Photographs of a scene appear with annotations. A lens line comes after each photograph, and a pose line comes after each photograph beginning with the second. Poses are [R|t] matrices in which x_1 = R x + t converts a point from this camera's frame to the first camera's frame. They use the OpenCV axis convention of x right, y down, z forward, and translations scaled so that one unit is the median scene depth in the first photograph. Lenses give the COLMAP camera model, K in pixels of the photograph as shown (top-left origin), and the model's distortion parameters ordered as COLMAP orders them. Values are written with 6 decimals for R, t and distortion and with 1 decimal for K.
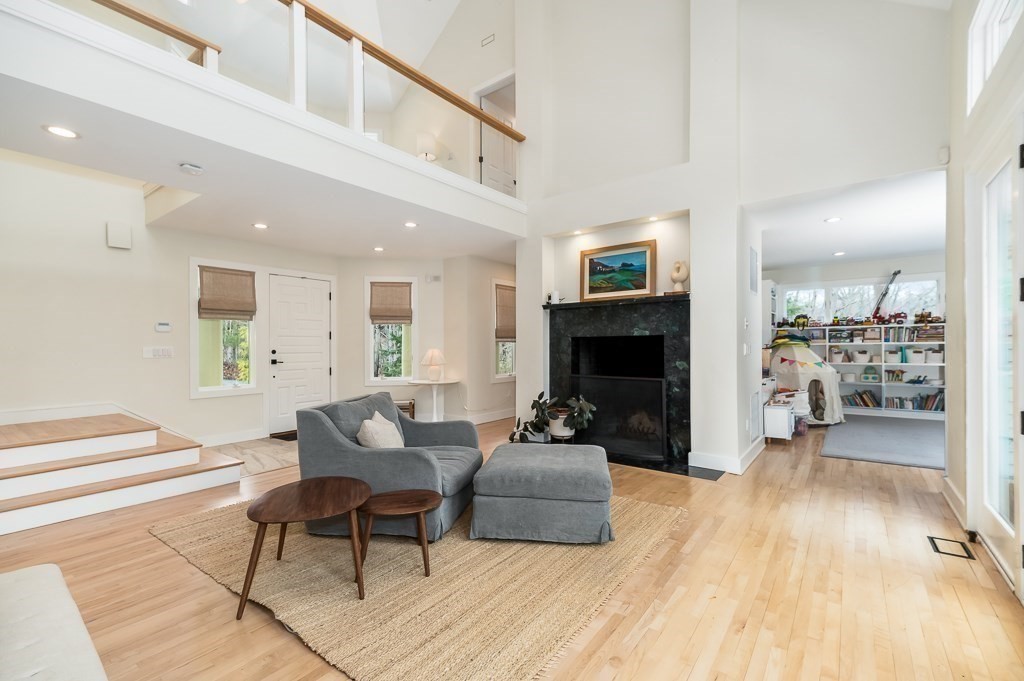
lens RADIAL K [[446.1, 0, 518.1], [0, 446.1, 343.4], [0, 0, 1]] dist [0.006698, 0.002668]
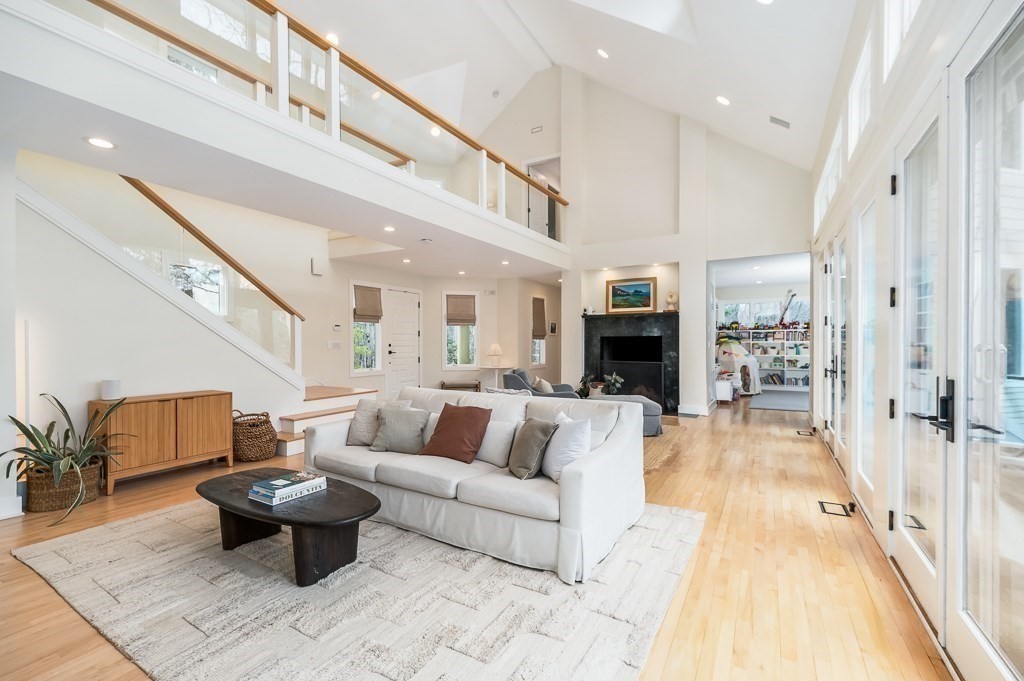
lens RADIAL K [[446.1, 0, 509.3], [0, 446.1, 340.7], [0, 0, 1]] dist [0.006698, 0.002668]
pose [[0.992150, 0.007118, 0.124849, -0.340410], [-0.007617, 0.999965, 0.003523, -0.002037], [-0.124820, -0.004446, 0.992169, -0.434831]]
